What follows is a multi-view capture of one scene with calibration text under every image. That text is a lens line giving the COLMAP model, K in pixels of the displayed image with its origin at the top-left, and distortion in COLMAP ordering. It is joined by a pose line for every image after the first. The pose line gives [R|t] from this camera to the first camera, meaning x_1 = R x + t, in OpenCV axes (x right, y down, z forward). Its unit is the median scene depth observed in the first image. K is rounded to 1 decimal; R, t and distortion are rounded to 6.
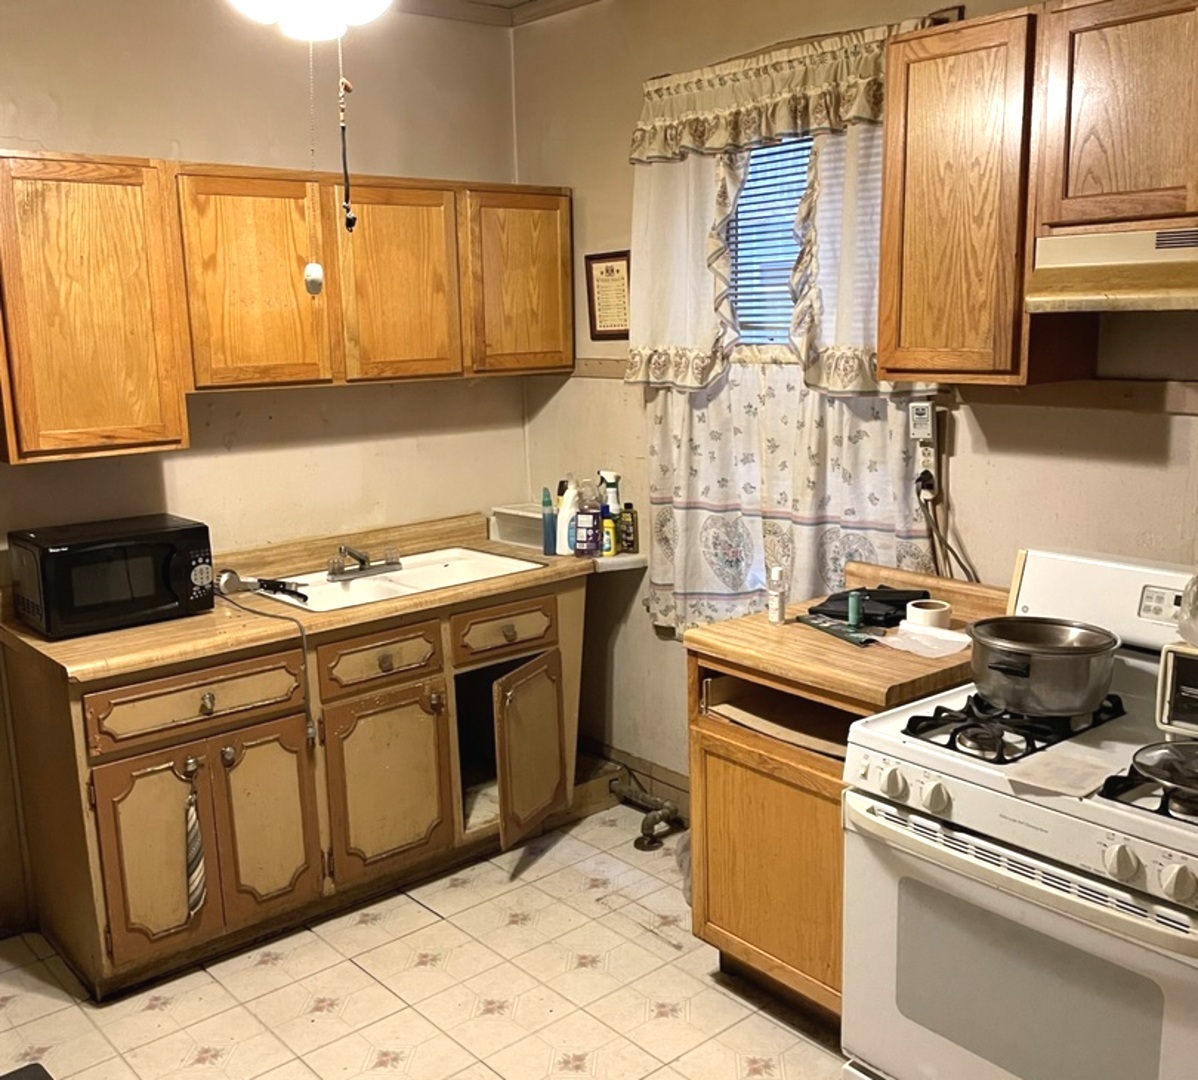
lens RADIAL K [[1211.1, 0, 599.9], [0, 1211.1, 539.3], [0, 0, 1]] dist [0.070215, 0.000000]
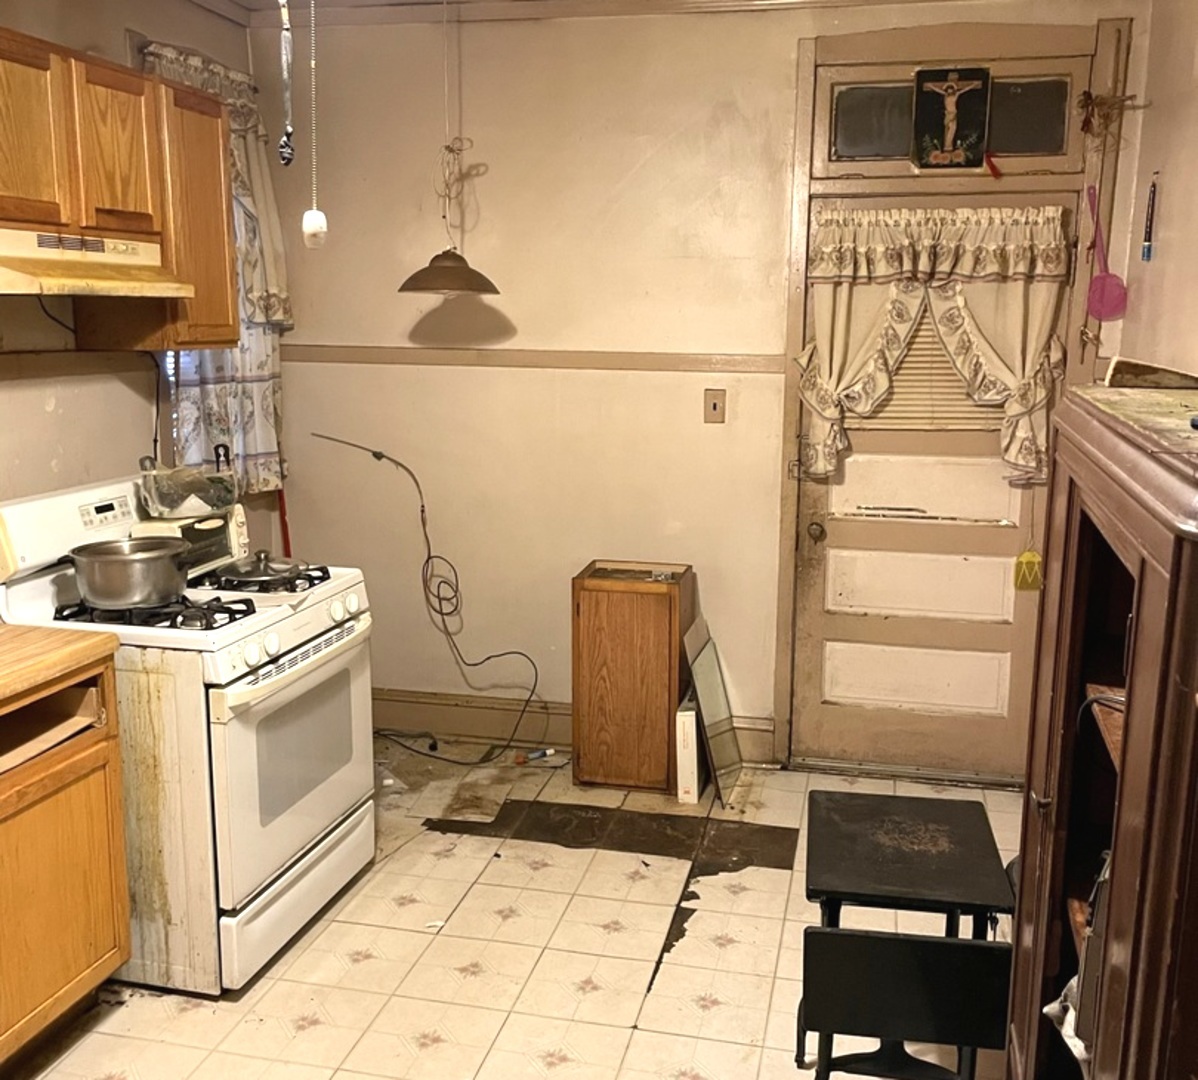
lens RADIAL K [[1211.1, 0, 600.6], [0, 1211.1, 541.7], [0, 0, 1]] dist [0.070215, 0.000000]
pose [[-0.574935, -0.136906, 0.806664, -0.969182], [0.164141, 0.946560, 0.277638, -0.206863], [-0.801566, 0.292030, -0.521738, 1.295785]]
